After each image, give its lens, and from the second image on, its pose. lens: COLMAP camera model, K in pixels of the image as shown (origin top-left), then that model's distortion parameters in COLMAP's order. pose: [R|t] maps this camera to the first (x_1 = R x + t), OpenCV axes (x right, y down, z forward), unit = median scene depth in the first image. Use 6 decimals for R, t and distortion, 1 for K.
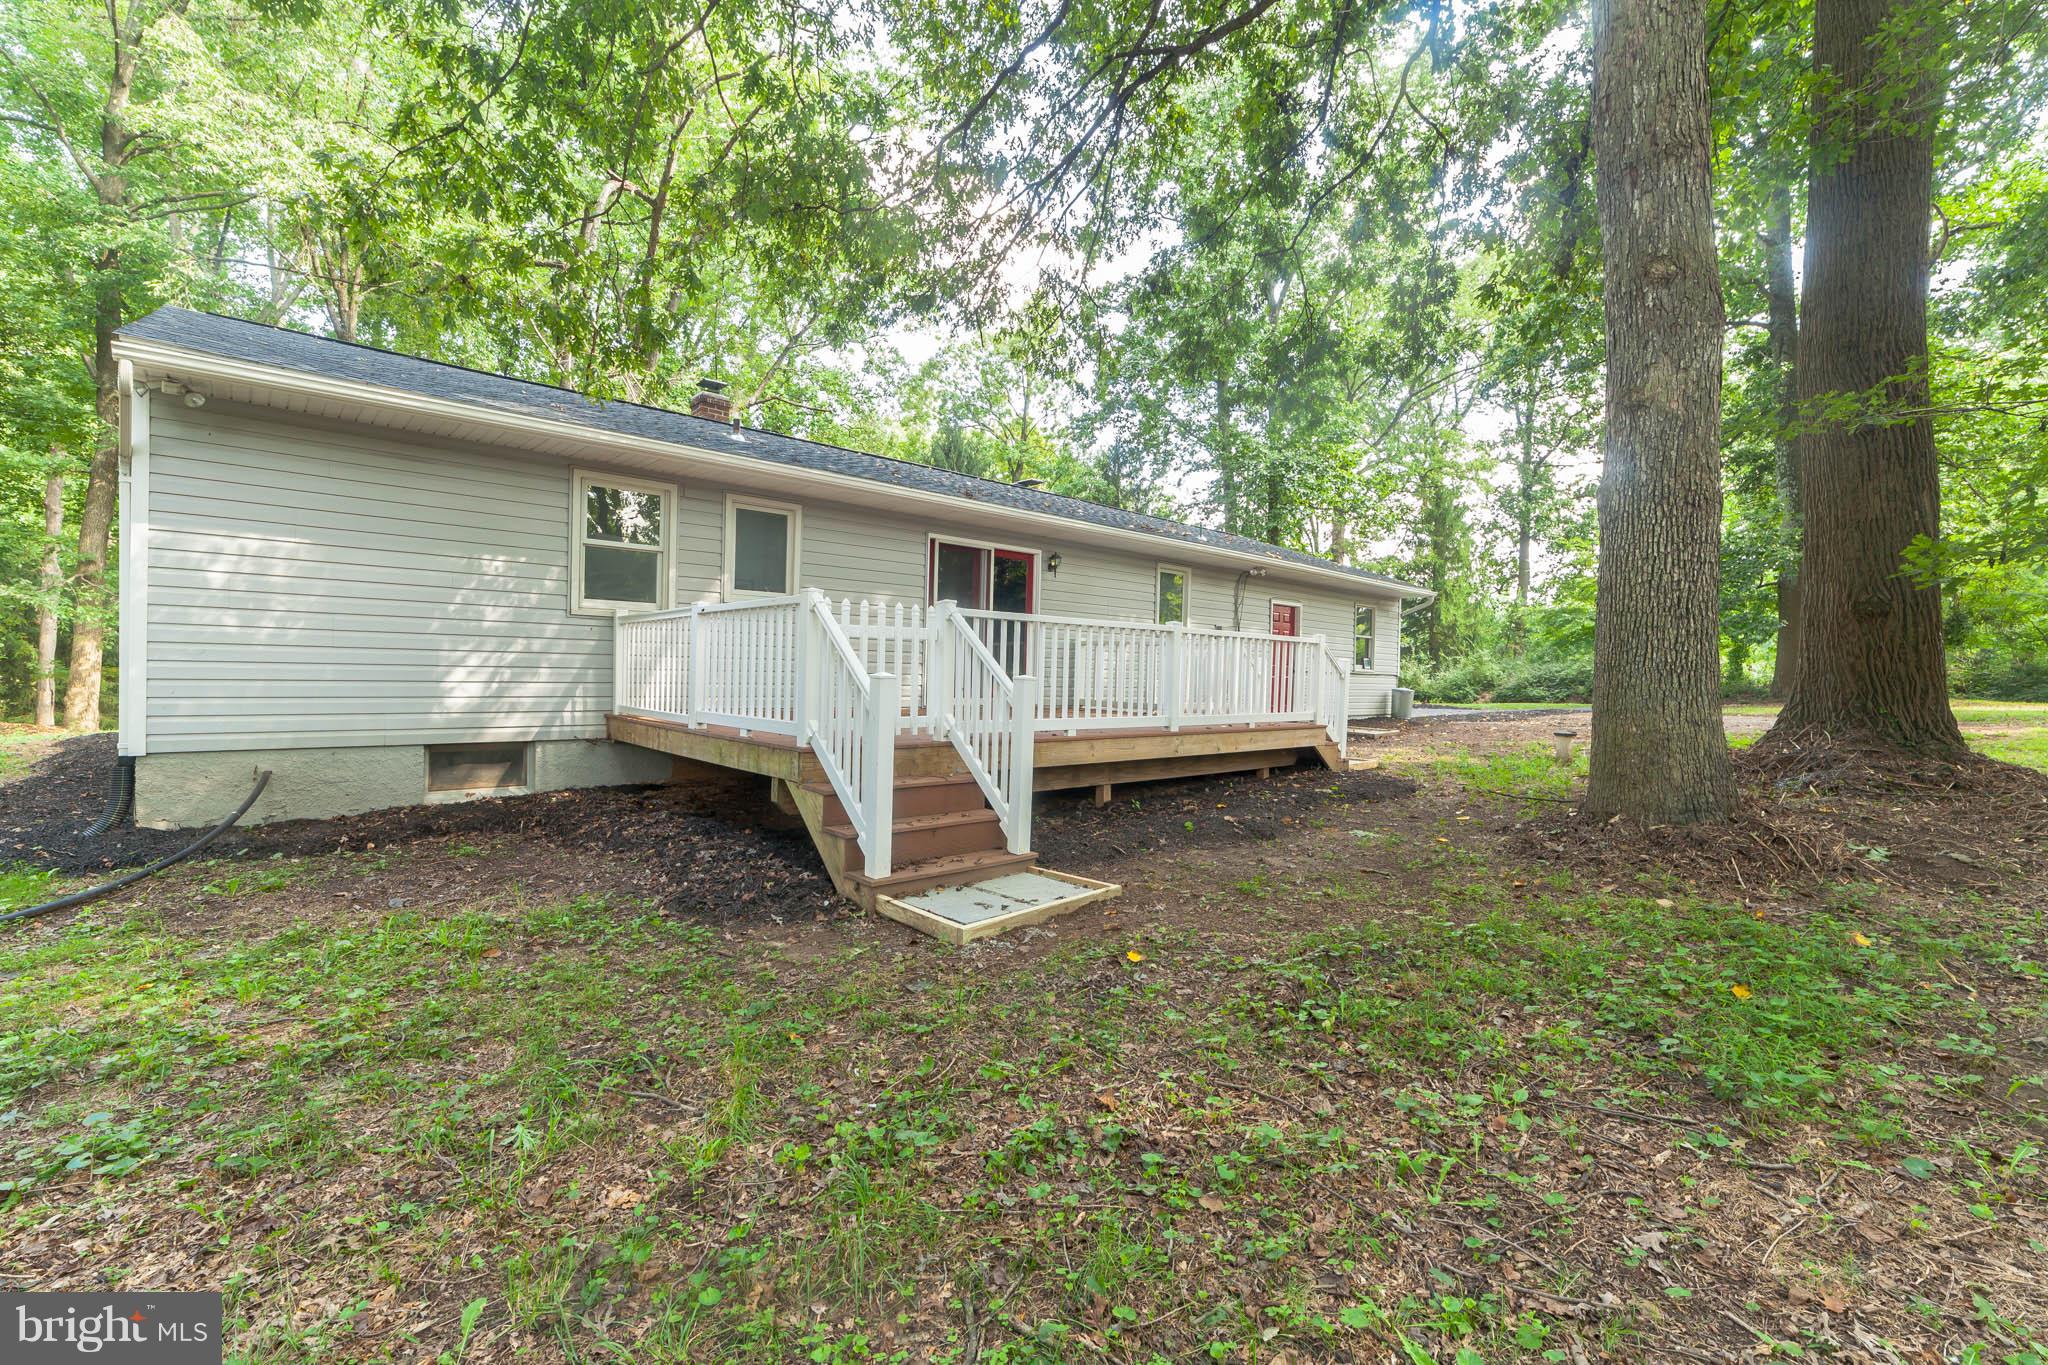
lens RADIAL K [[798.3, 0, 1024.0], [0, 798.3, 682.5], [0, 0, 1]] dist [-0.020861, 0.008761]
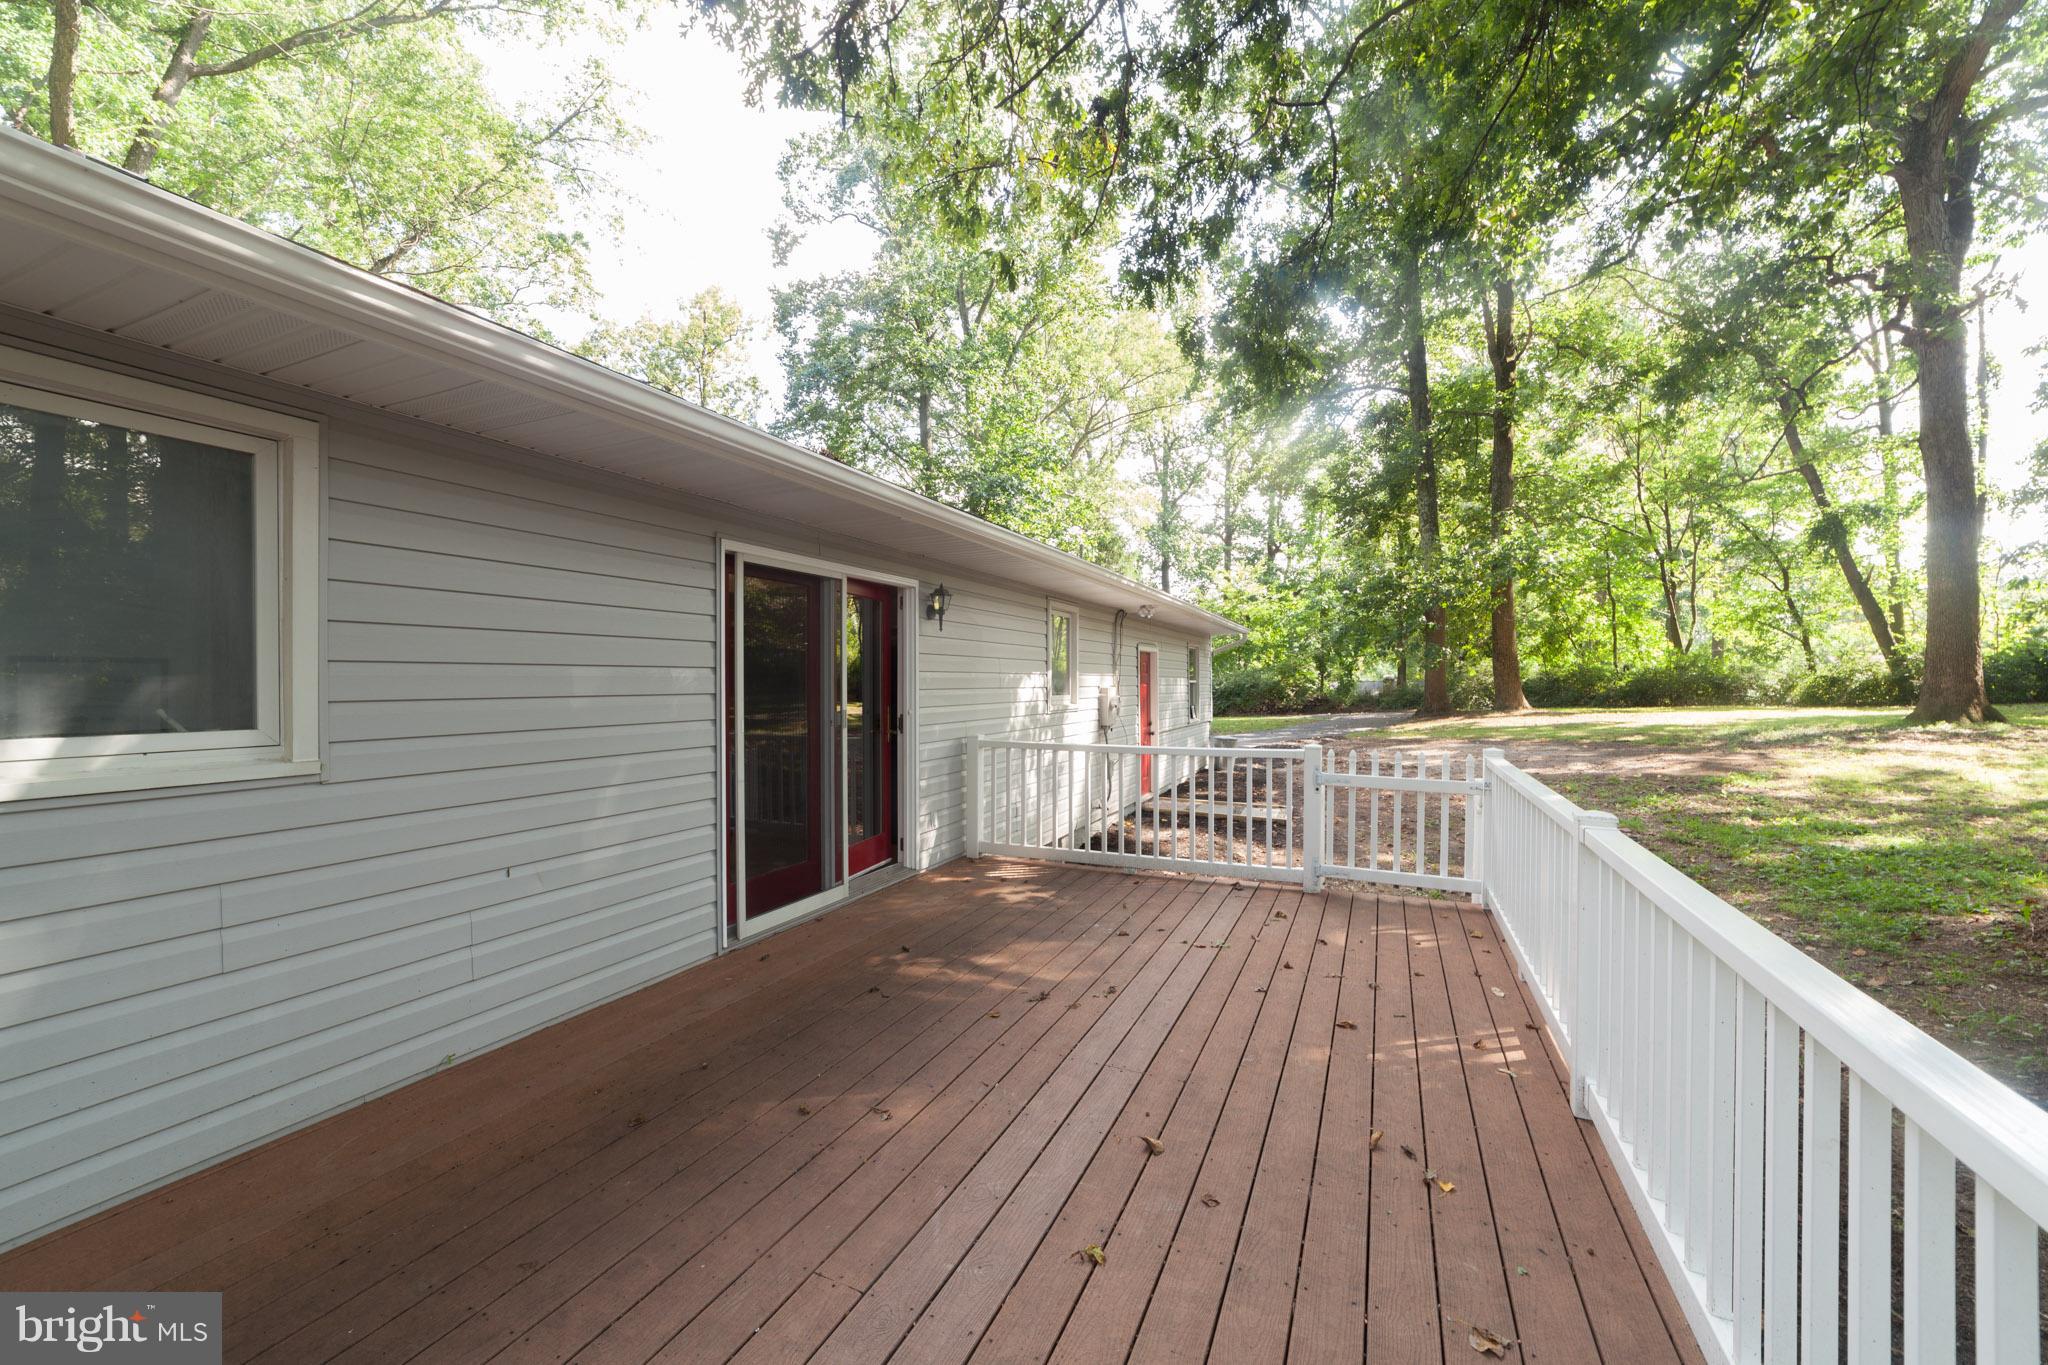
lens RADIAL K [[798.3, 0, 1024.0], [0, 798.3, 682.5], [0, 0, 1]] dist [-0.020861, 0.008761]
pose [[0.925130, -0.035057, 0.378027, -0.046911], [0.045939, 0.998748, -0.019806, -0.034046], [-0.376860, 0.035689, 0.925582, 0.196776]]
